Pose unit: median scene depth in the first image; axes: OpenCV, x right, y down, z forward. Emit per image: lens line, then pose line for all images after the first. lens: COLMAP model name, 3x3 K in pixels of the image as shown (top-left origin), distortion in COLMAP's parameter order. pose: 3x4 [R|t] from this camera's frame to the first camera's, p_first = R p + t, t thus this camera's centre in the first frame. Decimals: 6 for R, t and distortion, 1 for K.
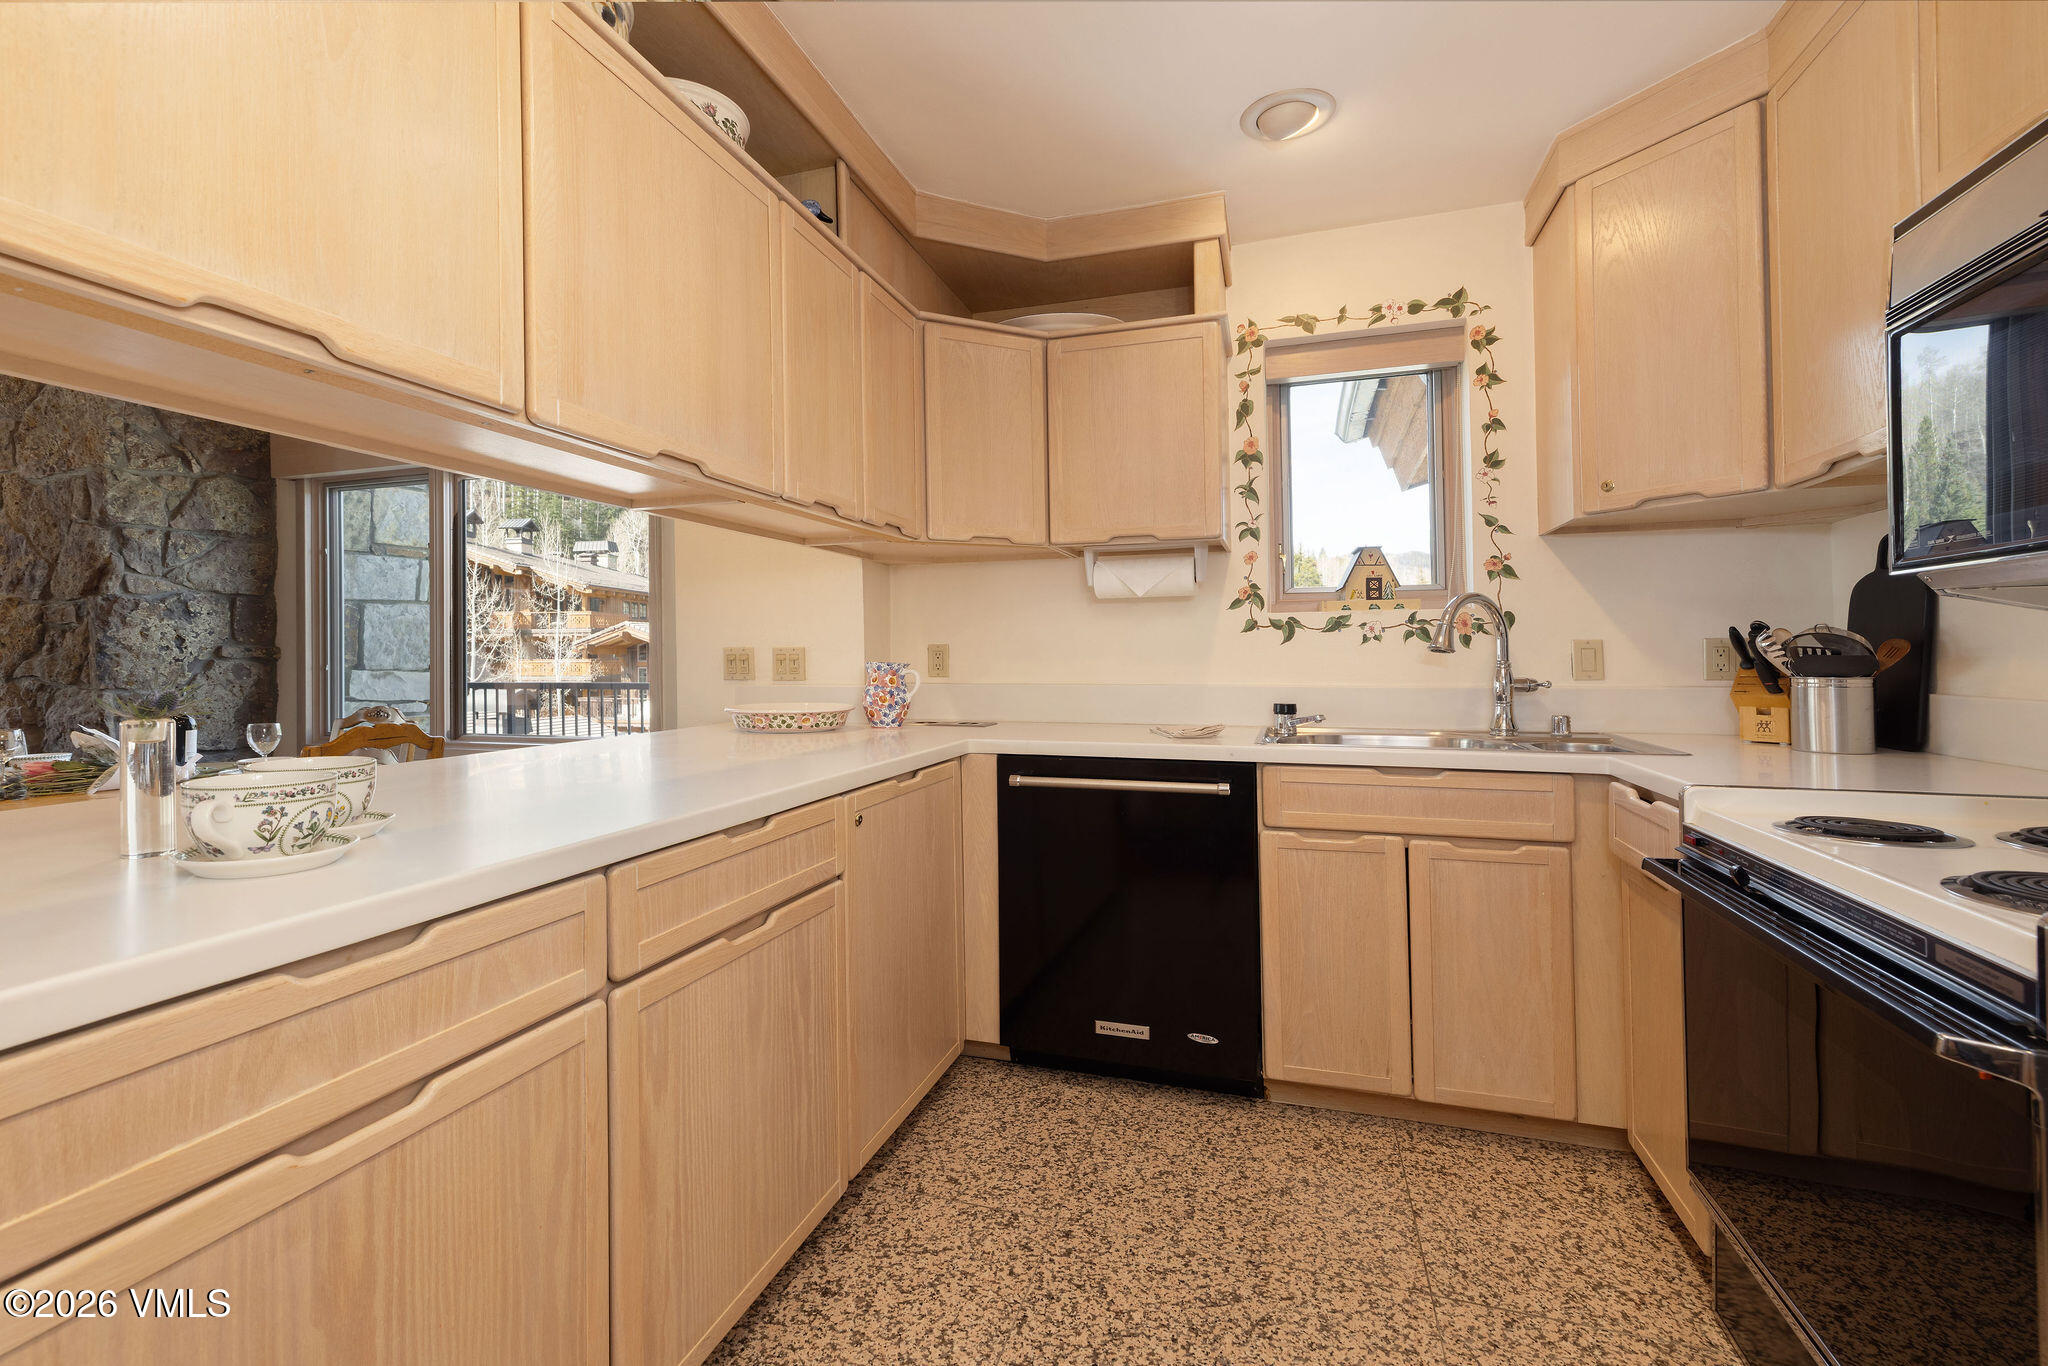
lens RADIAL K [[867.4, 0, 1022.2], [0, 867.4, 666.7], [0, 0, 1]] dist [-0.000216, -0.000185]
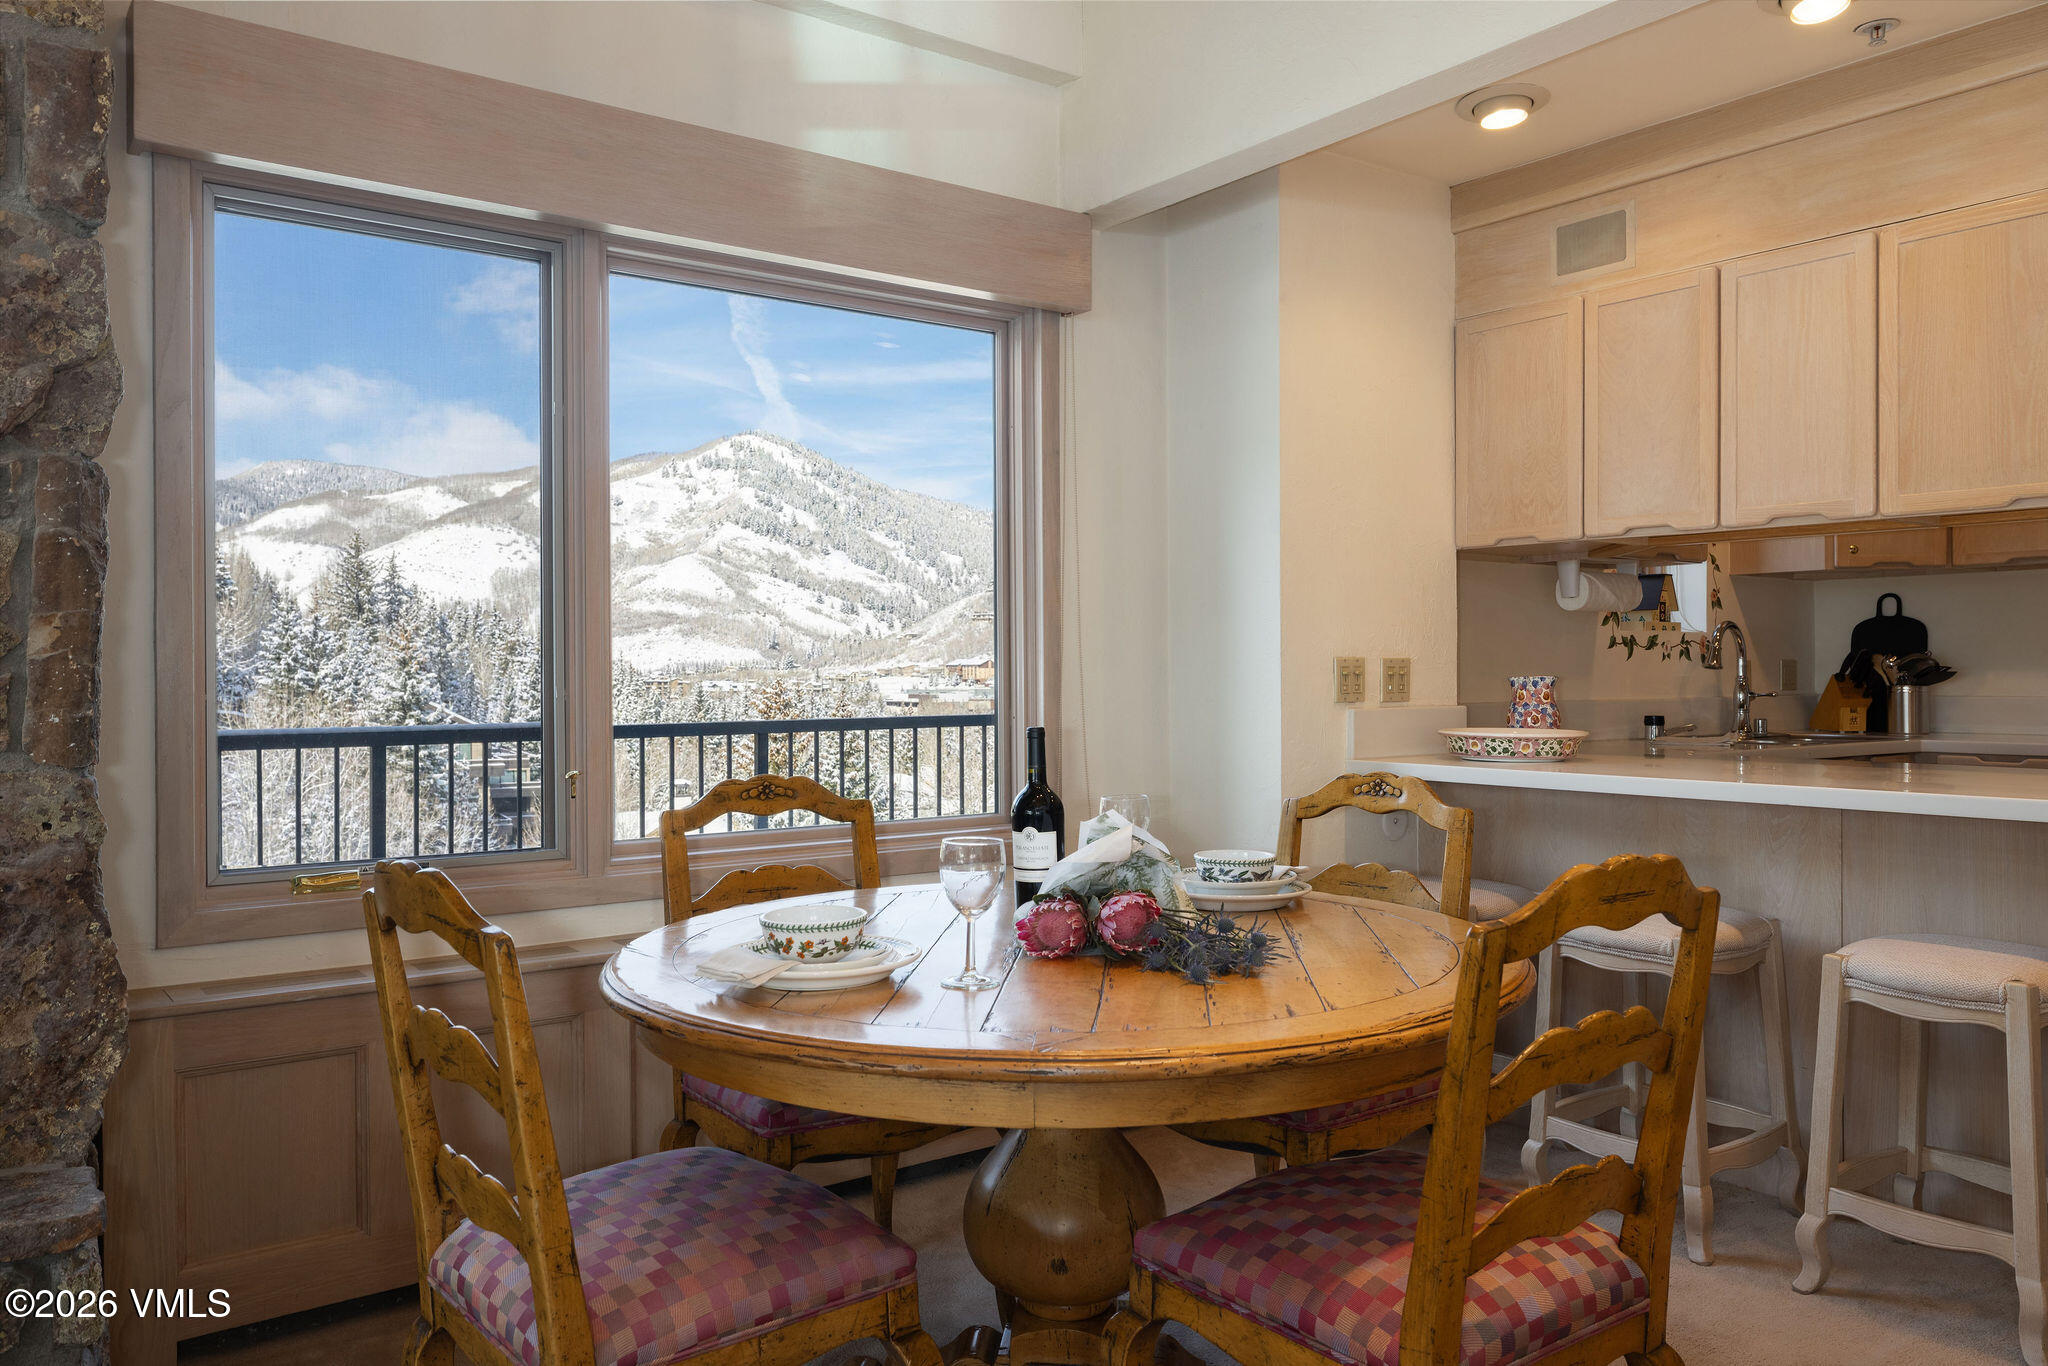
lens RADIAL K [[1645.2, 0, 1024.0], [0, 1645.2, 683.0], [0, 0, 1]] dist [-0.081667, 0.047053]
pose [[0.532927, -0.000495, 0.846161, -1.752097], [0.018058, 0.999779, -0.010788, 0.009051], [-0.845968, 0.021029, 0.532818, 0.570635]]
